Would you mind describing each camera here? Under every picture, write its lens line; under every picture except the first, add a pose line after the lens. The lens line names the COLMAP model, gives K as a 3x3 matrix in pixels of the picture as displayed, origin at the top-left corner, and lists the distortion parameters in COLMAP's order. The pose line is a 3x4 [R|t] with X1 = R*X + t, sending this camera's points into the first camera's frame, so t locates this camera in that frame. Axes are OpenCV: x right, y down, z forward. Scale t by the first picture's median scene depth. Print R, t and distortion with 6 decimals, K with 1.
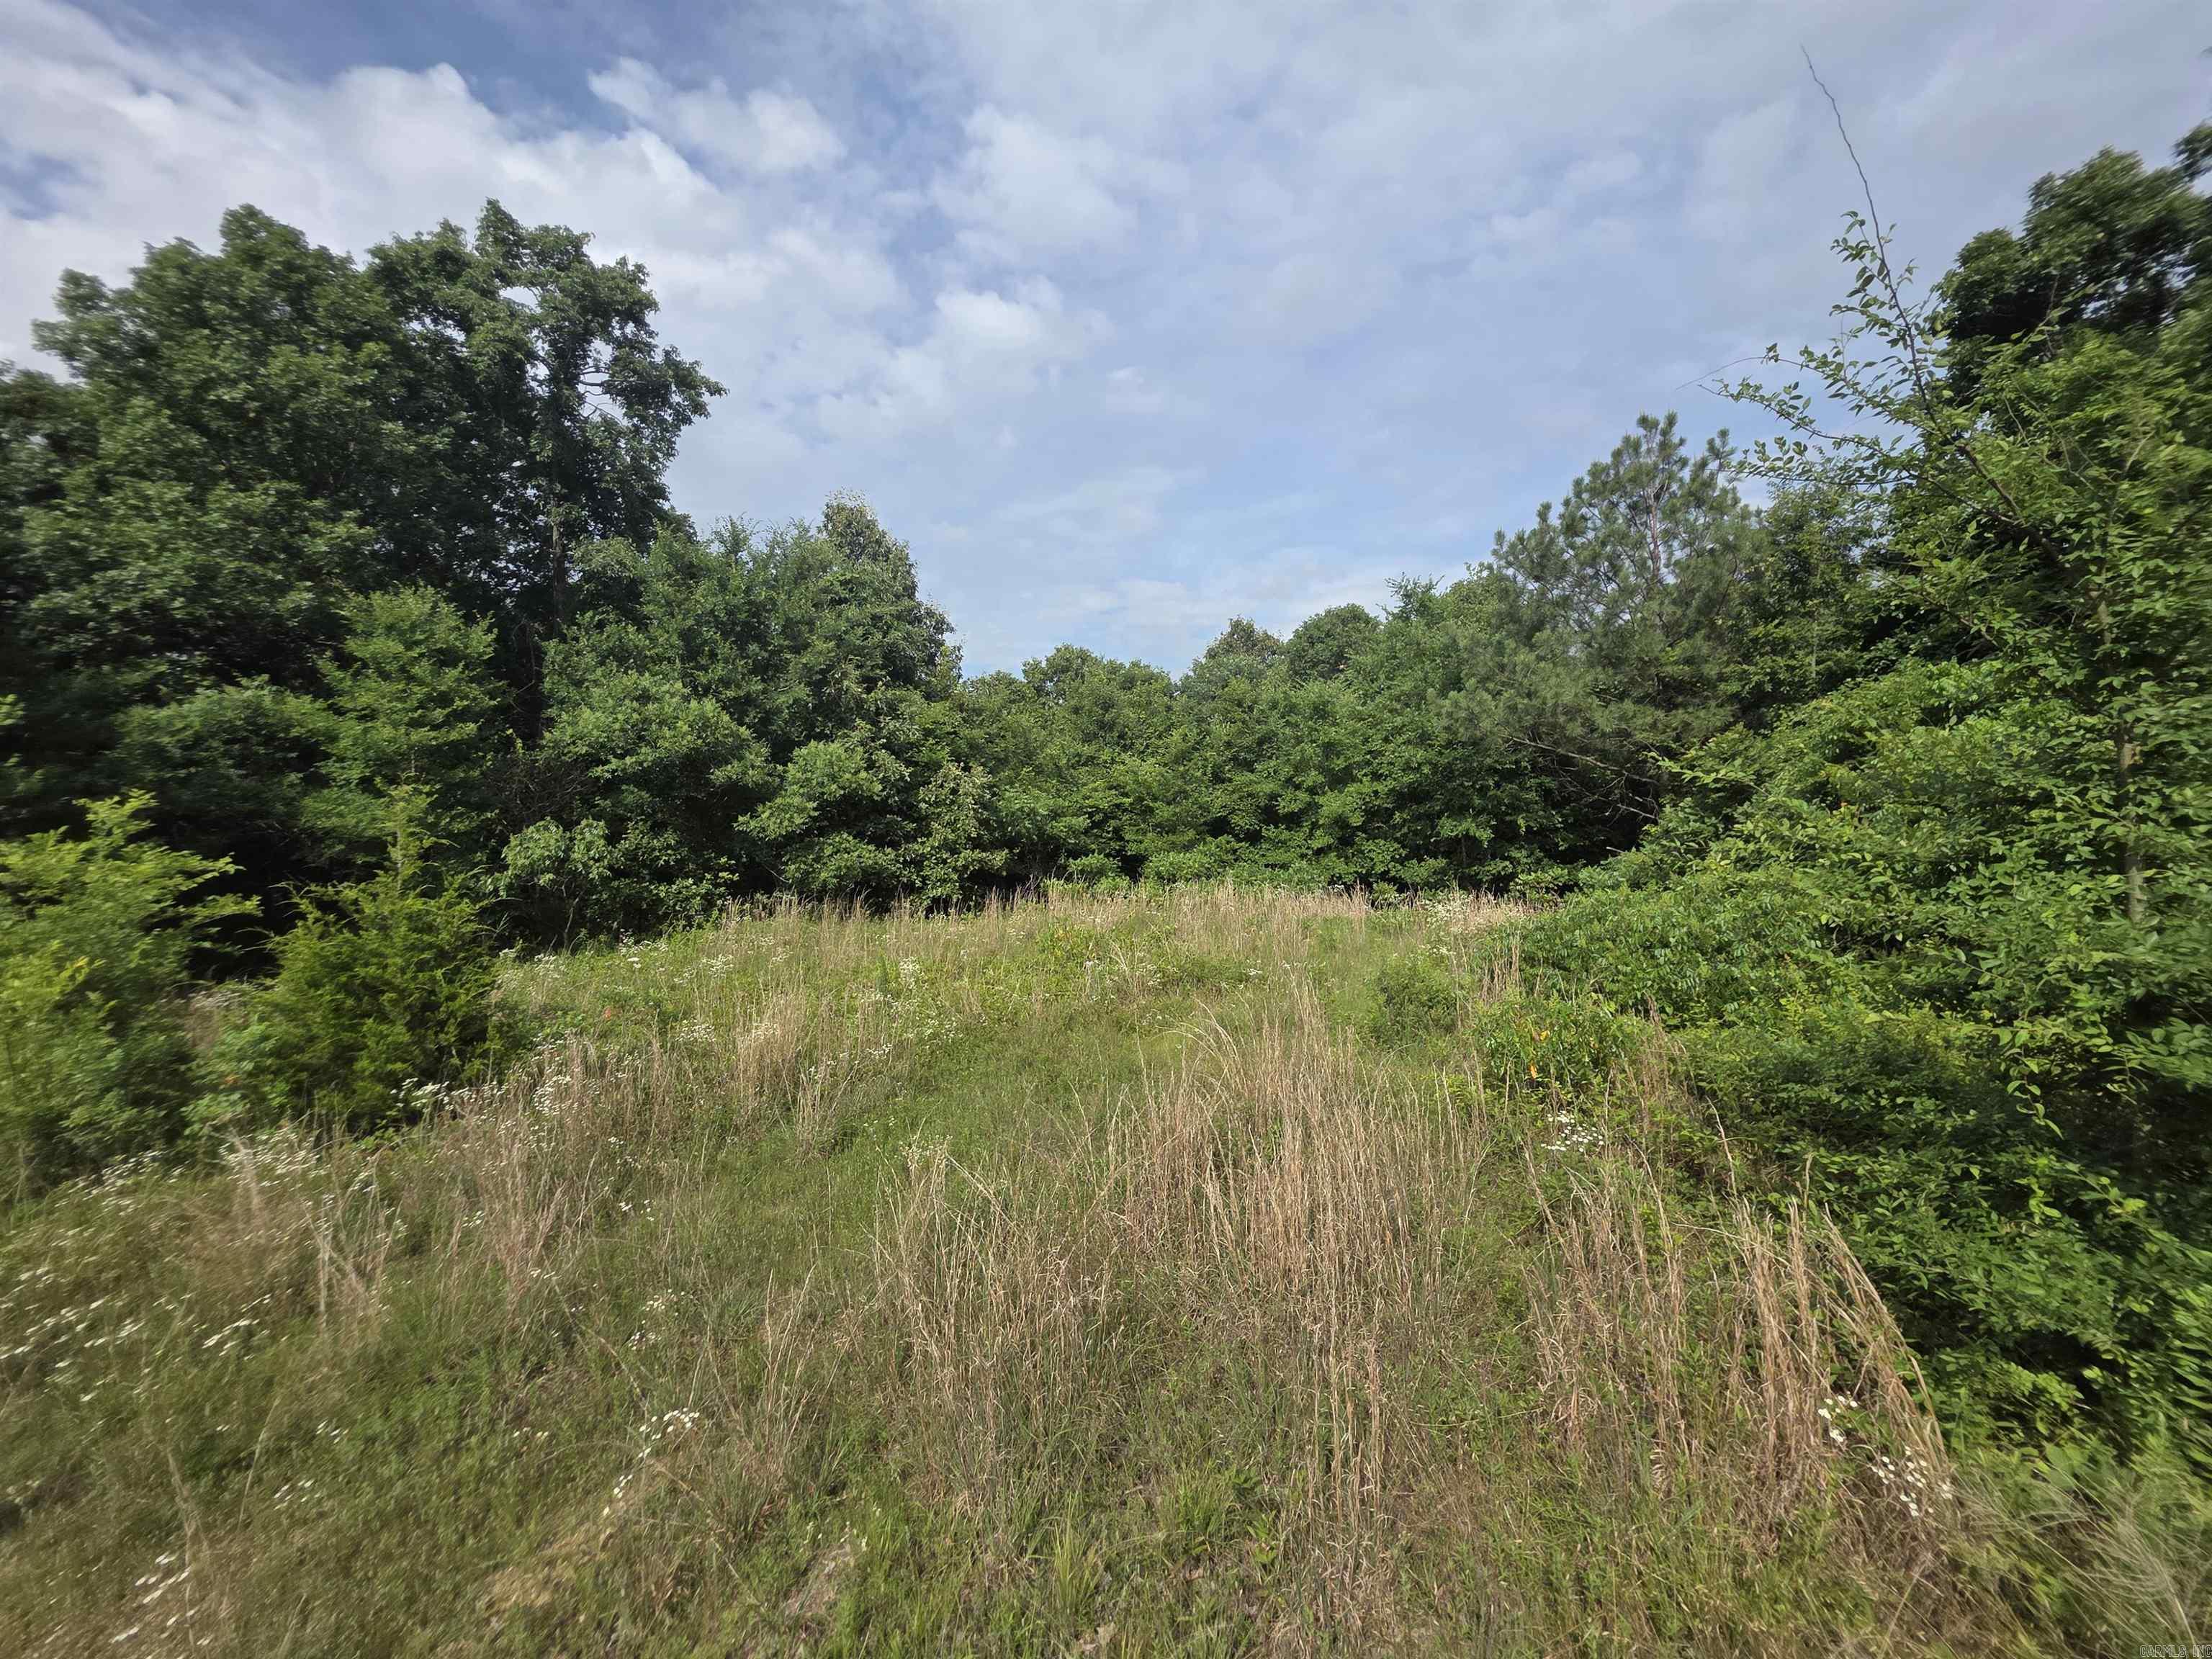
lens RADIAL K [[888.2, 0, 1093.4], [0, 888.2, 817.2], [0, 0, 1]] dist [0.005120, 0.000303]
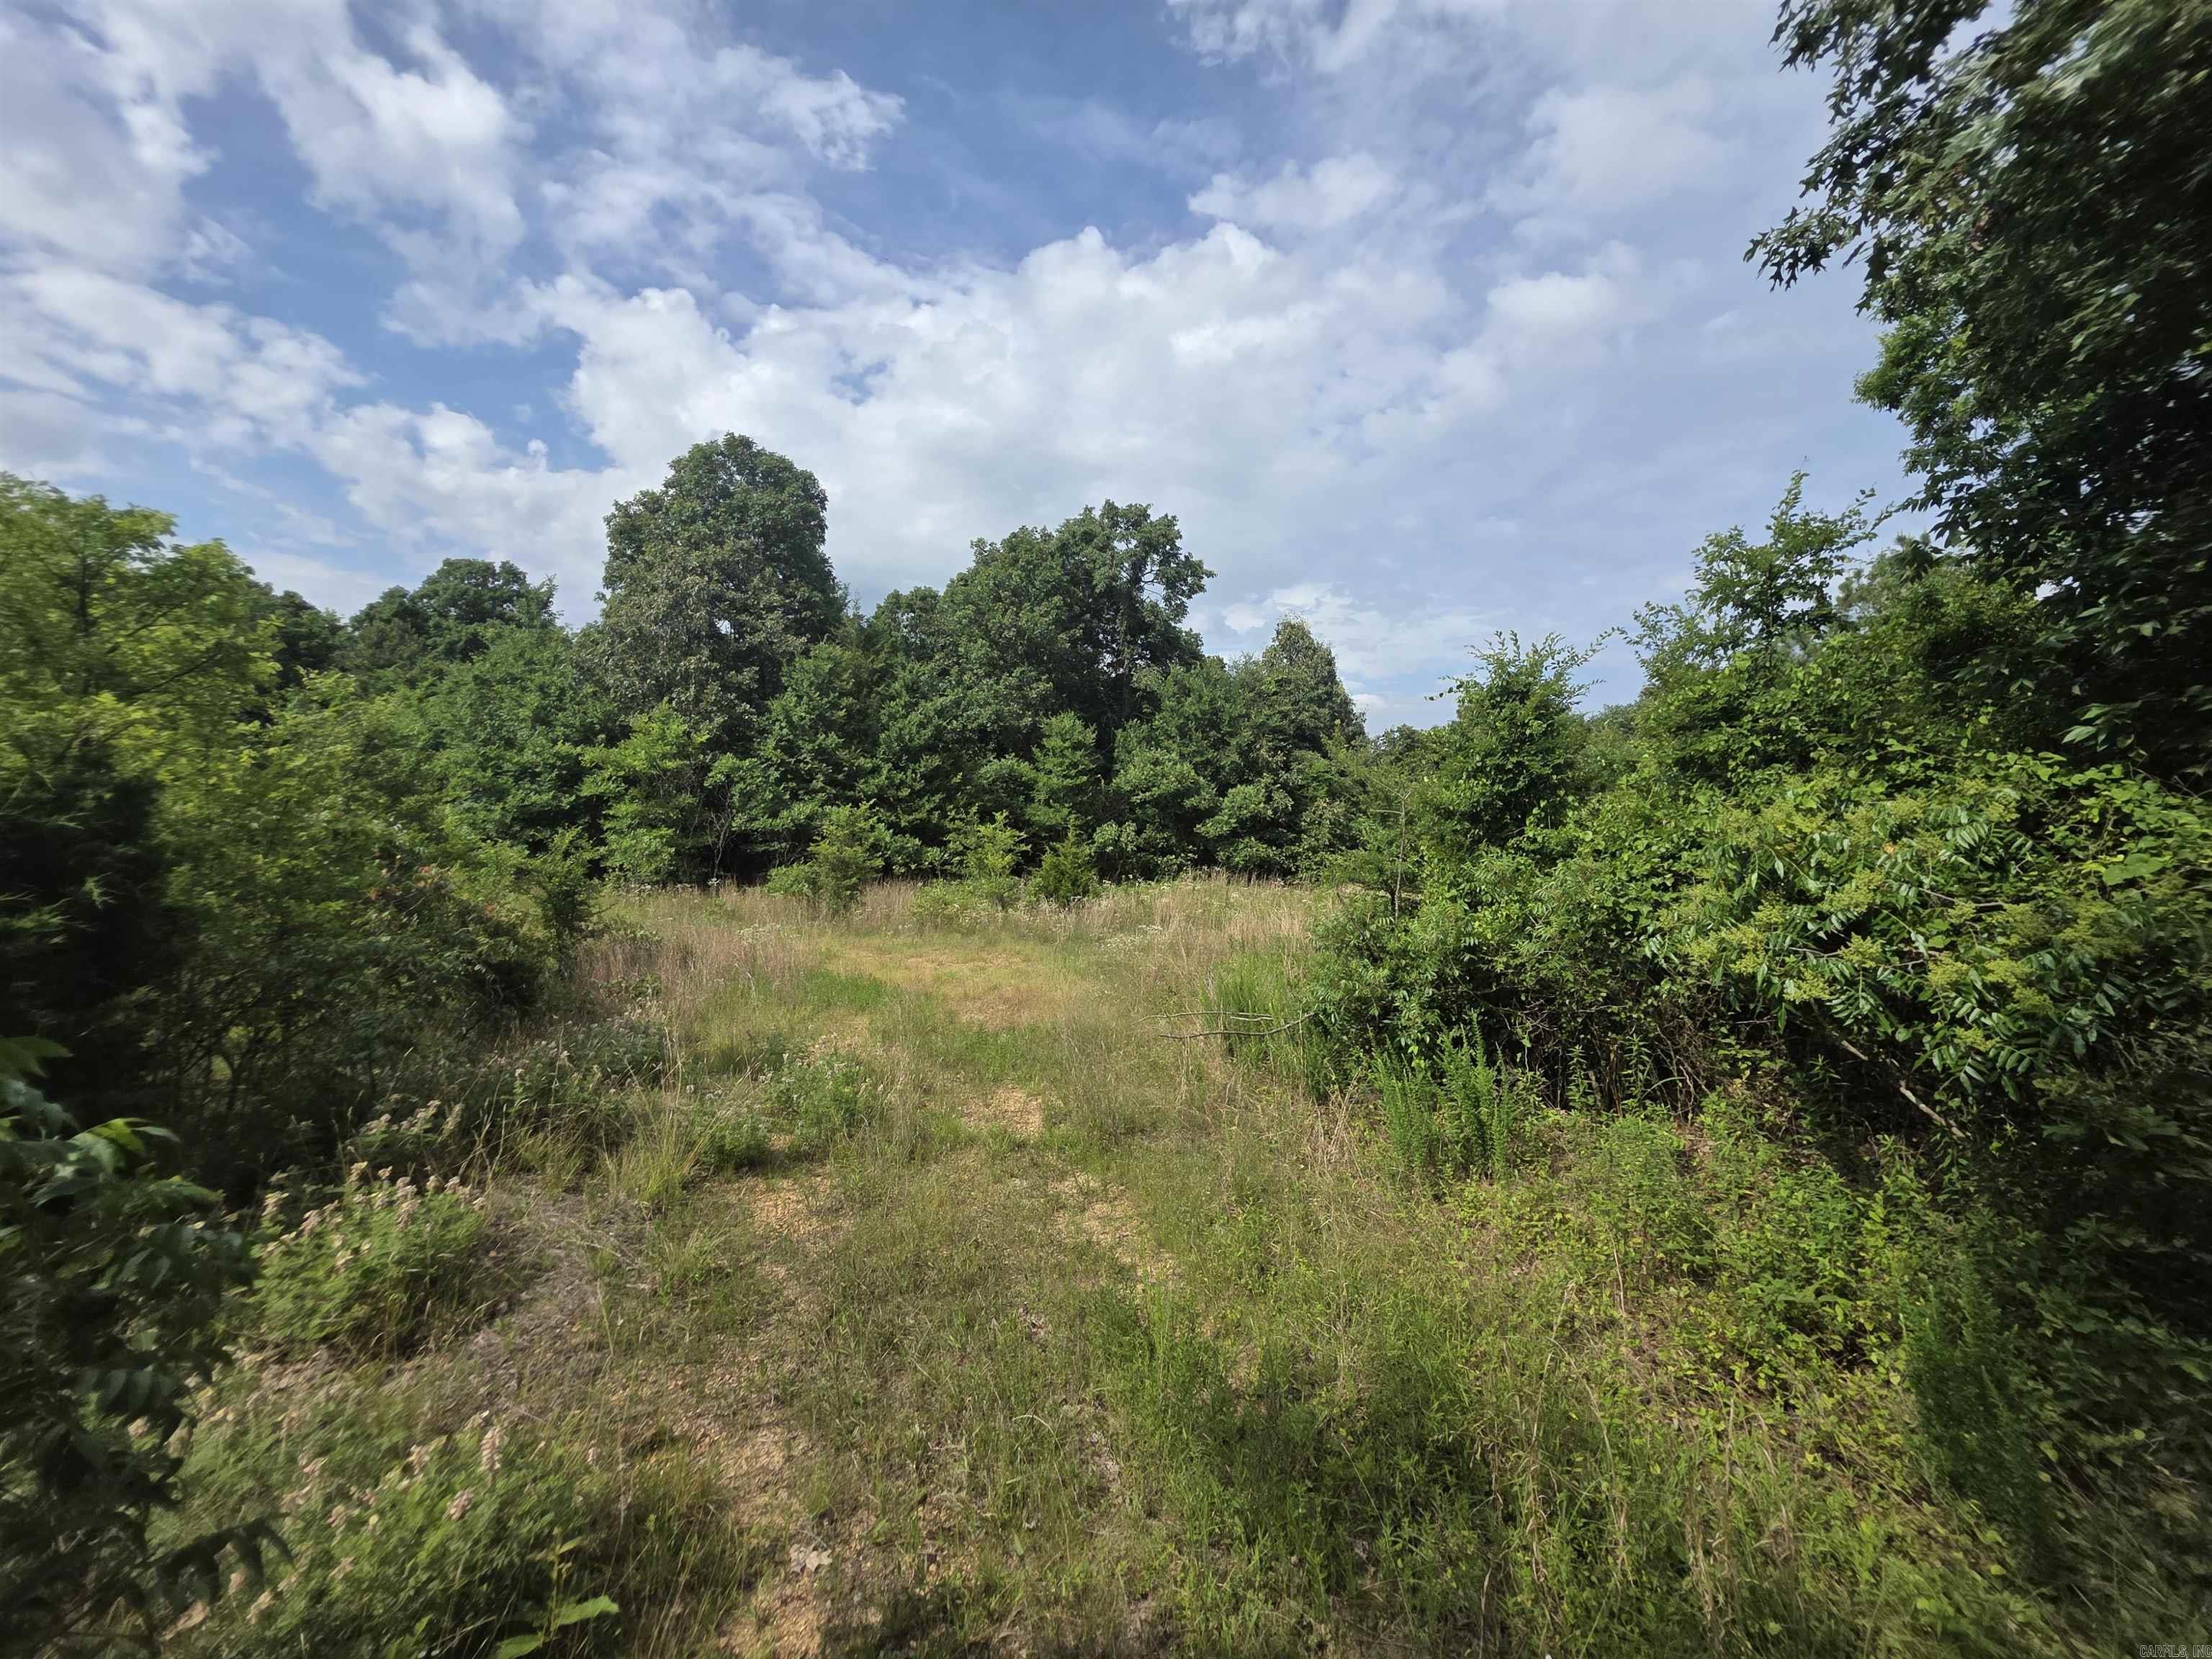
lens RADIAL K [[888.2, 0, 1098.0], [0, 888.2, 849.8], [0, 0, 1]] dist [0.005120, 0.000303]
pose [[0.837401, 0.075026, -0.541416, 0.397552], [-0.056398, 0.997108, 0.050943, -0.027660], [0.543672, -0.012125, 0.839210, -0.619700]]
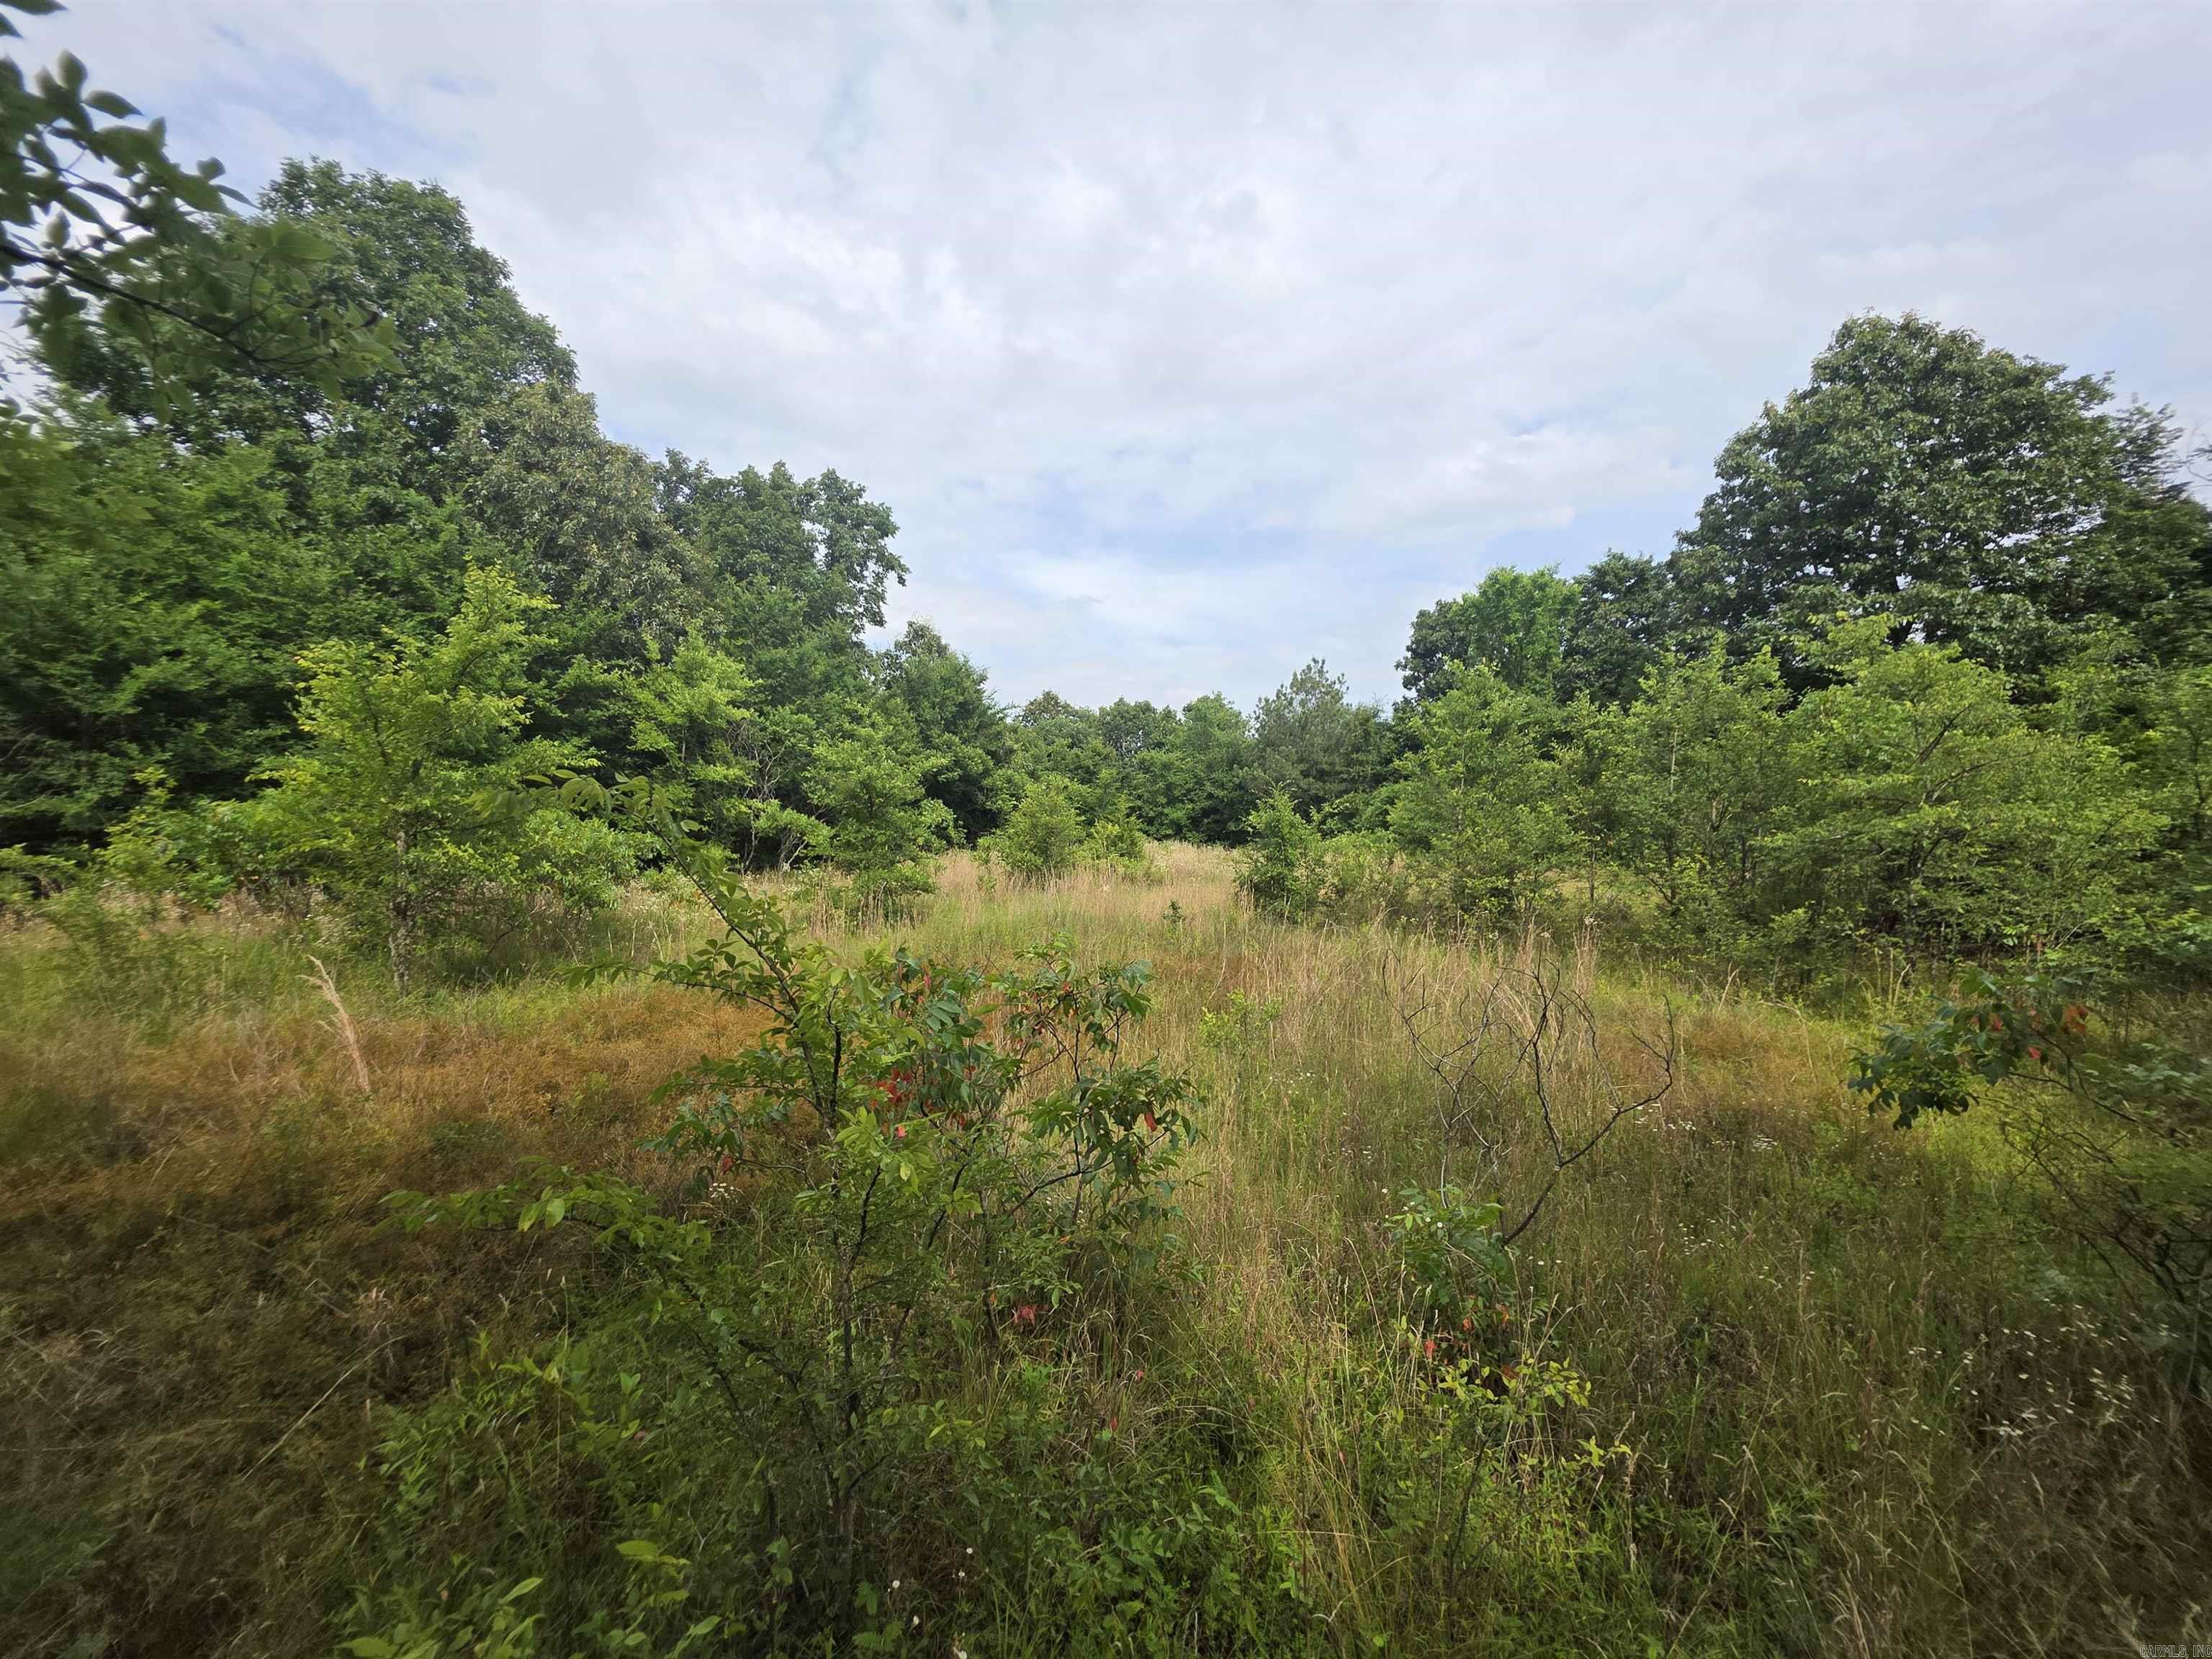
lens RADIAL K [[888.2, 0, 1102.1], [0, 888.2, 811.3], [0, 0, 1]] dist [0.005120, 0.000303]
pose [[0.905728, 0.060834, 0.419472, -0.879191], [-0.048681, 0.998028, -0.039627, 0.082465], [-0.421056, 0.015471, 0.906903, -0.920828]]
